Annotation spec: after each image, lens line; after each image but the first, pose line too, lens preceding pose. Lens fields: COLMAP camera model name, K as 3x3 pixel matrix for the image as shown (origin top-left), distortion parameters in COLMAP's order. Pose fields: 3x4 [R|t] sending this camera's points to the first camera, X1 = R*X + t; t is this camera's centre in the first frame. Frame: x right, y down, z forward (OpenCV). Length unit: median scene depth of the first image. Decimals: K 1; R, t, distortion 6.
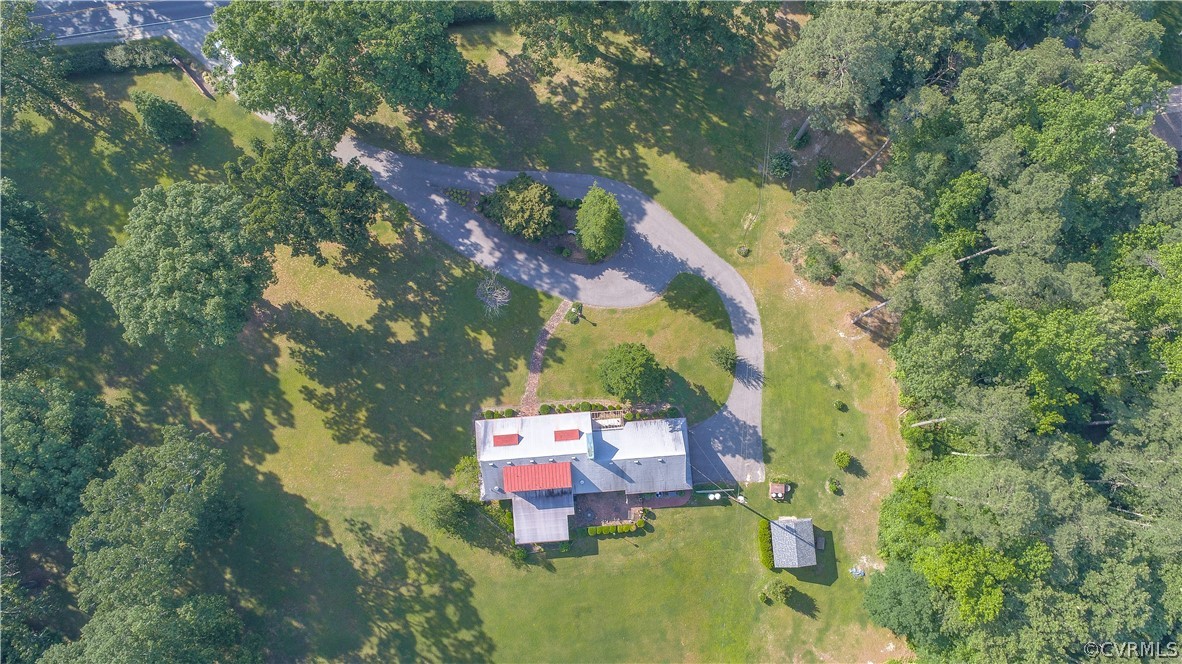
lens RADIAL K [[821.9, 0, 591.9], [0, 821.9, 330.8], [0, 0, 1]] dist [0.009953, -0.008458]
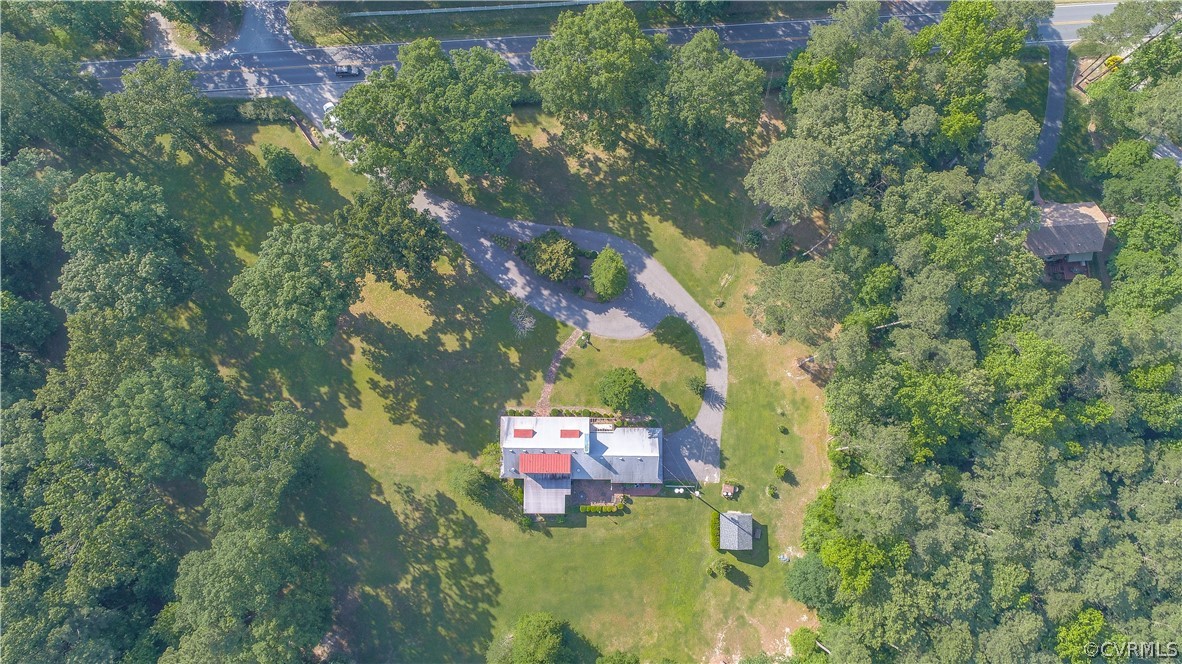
lens RADIAL K [[821.9, 0, 590.1], [0, 821.9, 332.7], [0, 0, 1]] dist [0.009953, -0.008458]
pose [[0.996247, 0.085347, -0.014429, 0.006839], [-0.085296, 0.996347, 0.004093, -0.040062], [0.014726, -0.002847, 0.999888, -0.298135]]
